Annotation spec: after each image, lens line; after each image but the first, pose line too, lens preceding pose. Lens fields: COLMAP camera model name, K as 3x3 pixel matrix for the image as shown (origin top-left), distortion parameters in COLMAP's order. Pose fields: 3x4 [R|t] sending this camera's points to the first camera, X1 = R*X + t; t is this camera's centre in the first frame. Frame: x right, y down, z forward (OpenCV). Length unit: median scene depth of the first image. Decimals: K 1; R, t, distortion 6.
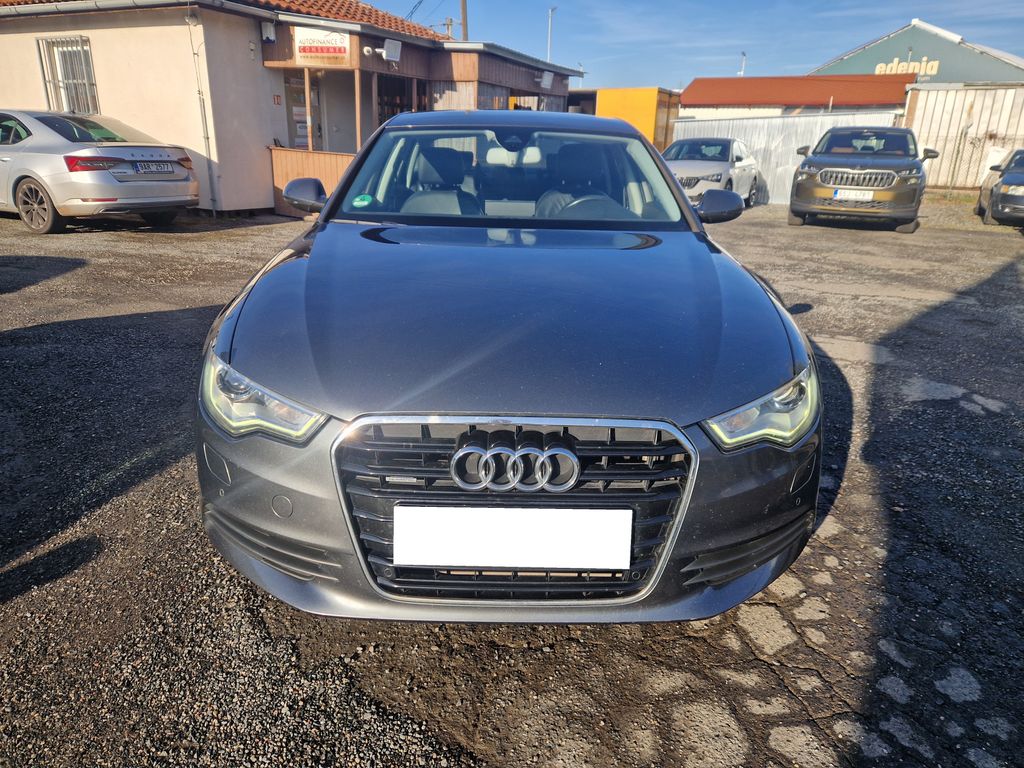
lens RADIAL K [[679.4, 0, 512.0], [0, 679.4, 384.0], [0, 0, 1]] dist [0.061992, -0.043834]
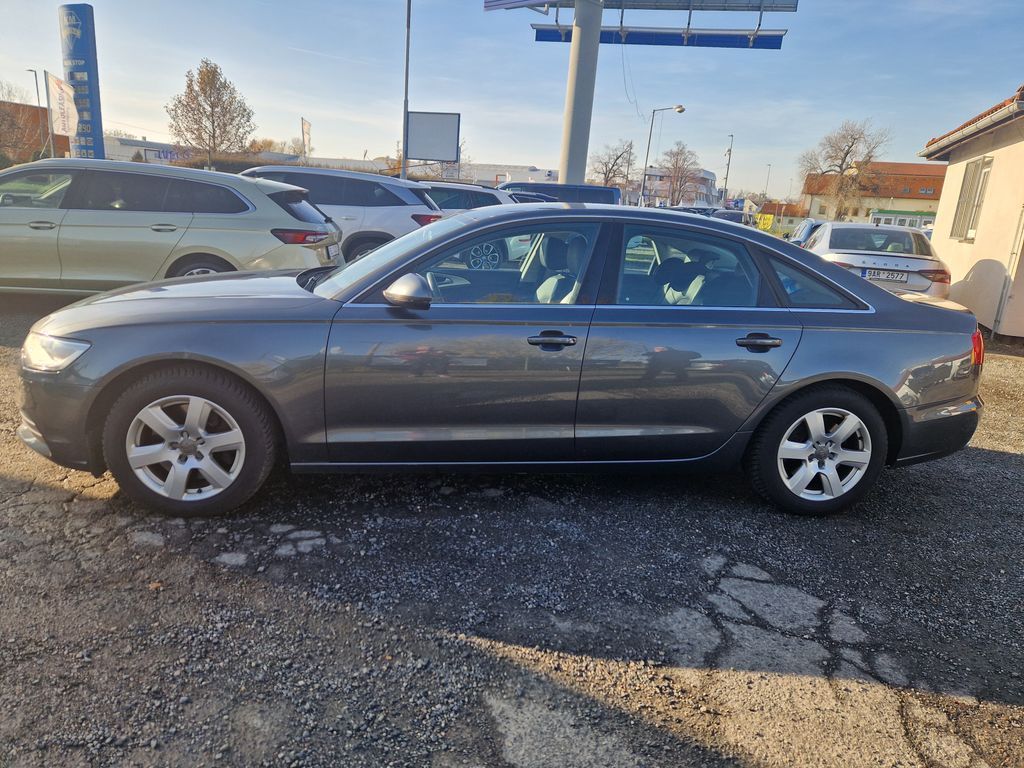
lens RADIAL K [[679.4, 0, 512.0], [0, 679.4, 384.0], [0, 0, 1]] dist [0.061992, -0.043834]
pose [[0.115207, 0.232947, -0.965641, 0.373603], [-0.389091, 0.905018, 0.171902, -0.109334], [0.913967, 0.355918, 0.194902, 0.301079]]
